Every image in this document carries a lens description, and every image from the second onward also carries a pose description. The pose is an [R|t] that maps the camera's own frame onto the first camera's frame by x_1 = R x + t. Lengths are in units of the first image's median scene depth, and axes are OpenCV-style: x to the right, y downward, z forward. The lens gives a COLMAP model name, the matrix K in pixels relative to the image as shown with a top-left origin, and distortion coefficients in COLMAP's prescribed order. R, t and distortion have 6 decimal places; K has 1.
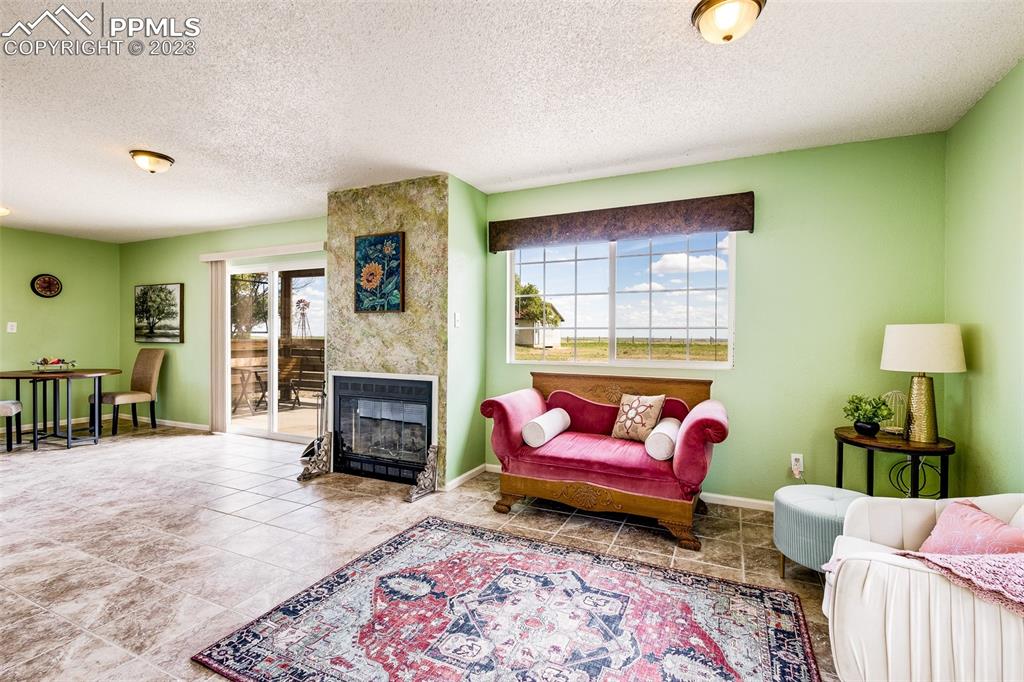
lens RADIAL K [[470.0, 0, 511.0], [0, 470.0, 336.8], [0, 0, 1]] dist [0.011309, -0.000693]
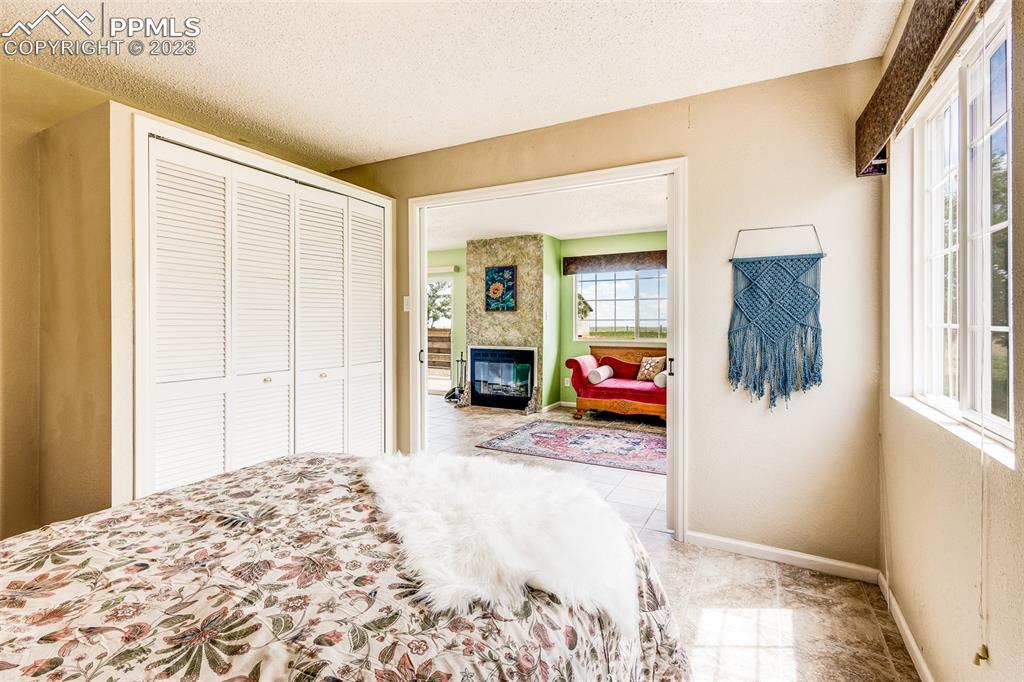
lens RADIAL K [[470.0, 0, 511.4], [0, 470.0, 321.9], [0, 0, 1]] dist [0.011309, -0.000693]
pose [[0.998543, -0.002467, -0.053897, -0.175274], [0.001909, 0.999944, -0.010409, 0.006028], [0.053919, 0.010291, 0.998492, -0.863500]]
